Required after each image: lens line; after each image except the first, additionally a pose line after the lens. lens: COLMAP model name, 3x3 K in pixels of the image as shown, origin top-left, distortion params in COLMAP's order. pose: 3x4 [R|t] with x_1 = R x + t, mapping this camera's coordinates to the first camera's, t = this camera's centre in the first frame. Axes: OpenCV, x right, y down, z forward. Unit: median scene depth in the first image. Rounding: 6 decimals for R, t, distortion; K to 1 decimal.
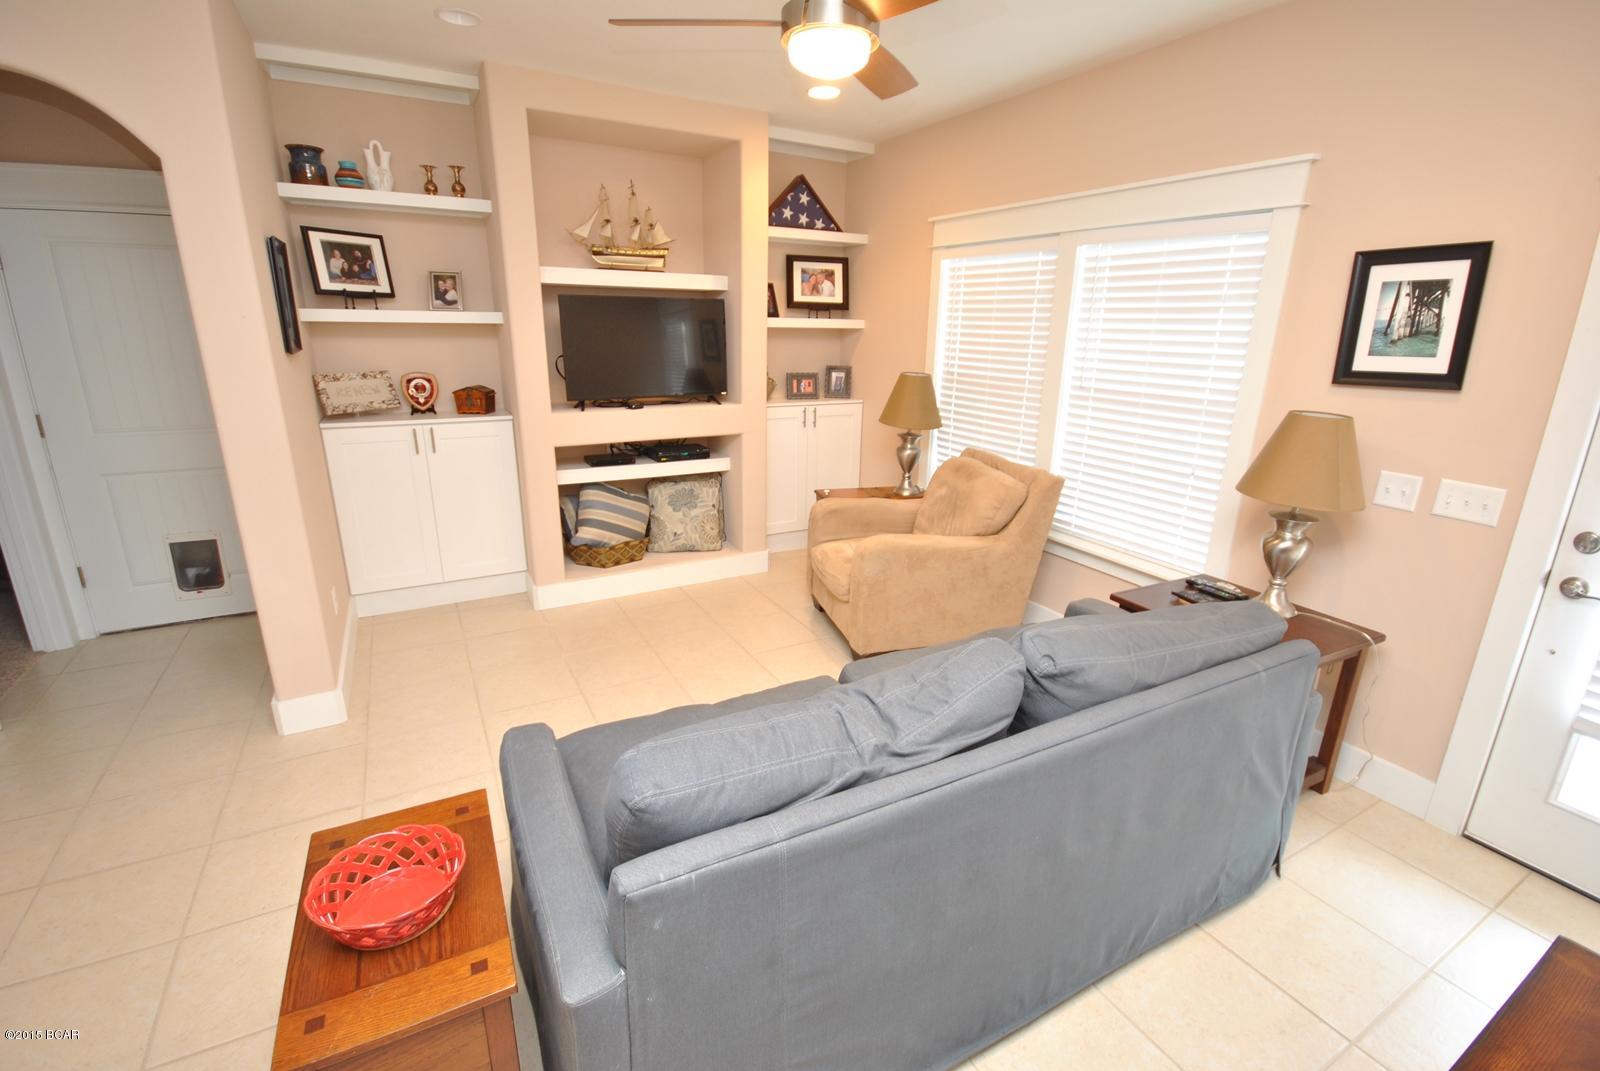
lens RADIAL K [[704.2, 0, 794.9], [0, 704.2, 531.8], [0, 0, 1]] dist [0.017182, -0.014351]
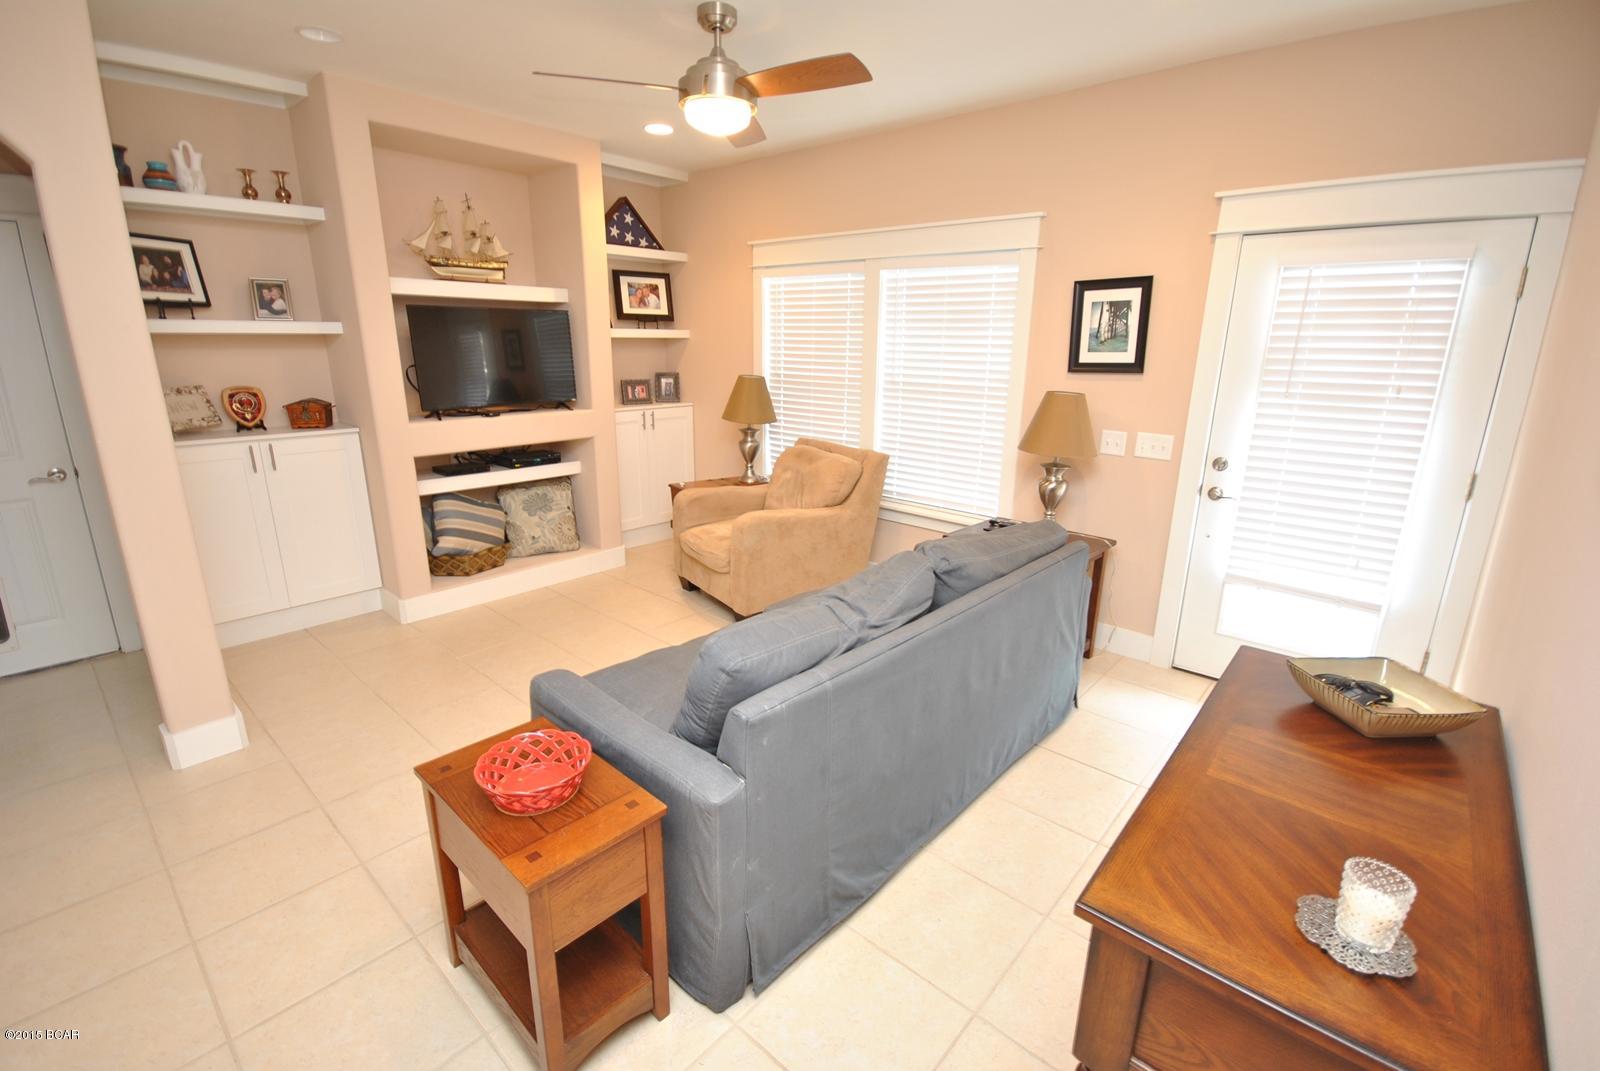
lens RADIAL K [[704.2, 0, 794.9], [0, 704.2, 531.8], [0, 0, 1]] dist [0.017182, -0.014351]
pose [[0.945092, -0.092238, 0.313517, -0.161667], [0.097315, 0.995253, -0.000547, 0.039815], [-0.311978, 0.031027, 0.949583, -0.117890]]
